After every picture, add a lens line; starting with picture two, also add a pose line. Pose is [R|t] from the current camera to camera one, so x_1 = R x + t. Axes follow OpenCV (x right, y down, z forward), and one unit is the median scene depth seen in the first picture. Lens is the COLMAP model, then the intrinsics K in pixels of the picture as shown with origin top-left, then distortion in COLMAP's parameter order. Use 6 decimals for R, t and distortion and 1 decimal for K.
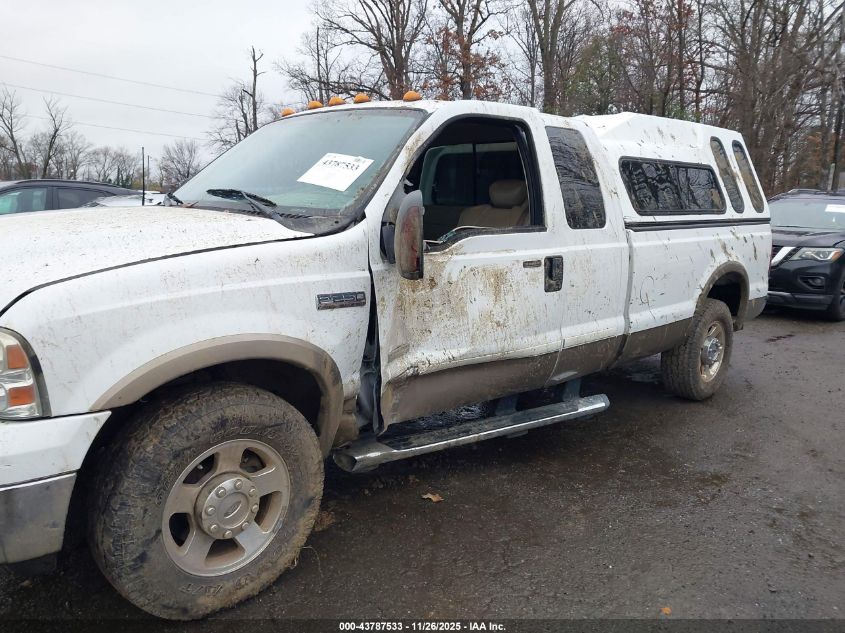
lens RADIAL K [[658.5, 0, 421.3], [0, 658.5, 323.1], [0, 0, 1]] dist [0.061601, -0.046156]
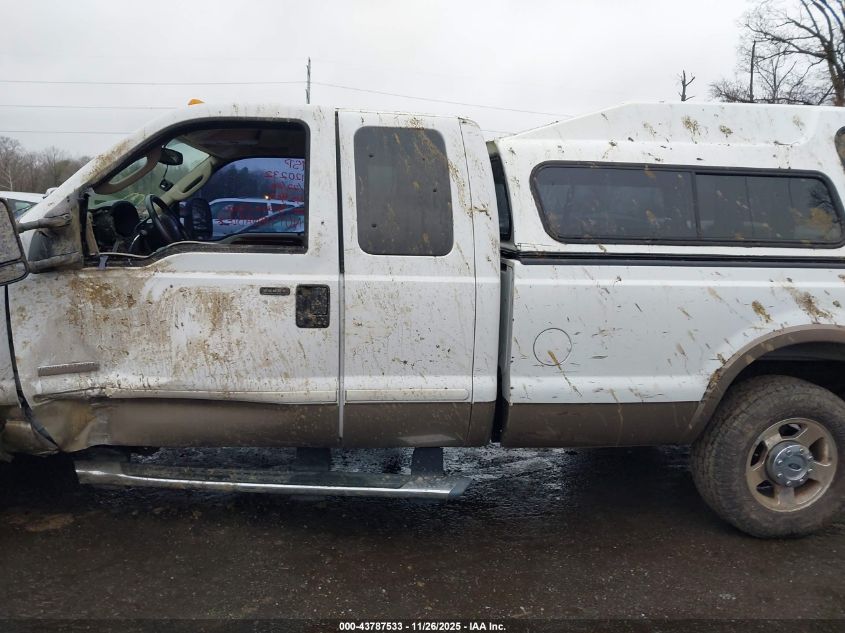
lens RADIAL K [[658.5, 0, 422.0], [0, 658.5, 310.3], [0, 0, 1]] dist [0.061601, -0.046156]
pose [[0.811204, 0.093002, -0.577320, 0.805575], [-0.126656, 0.991780, -0.018199, -0.074764], [0.570882, 0.087884, 0.816315, 0.435068]]
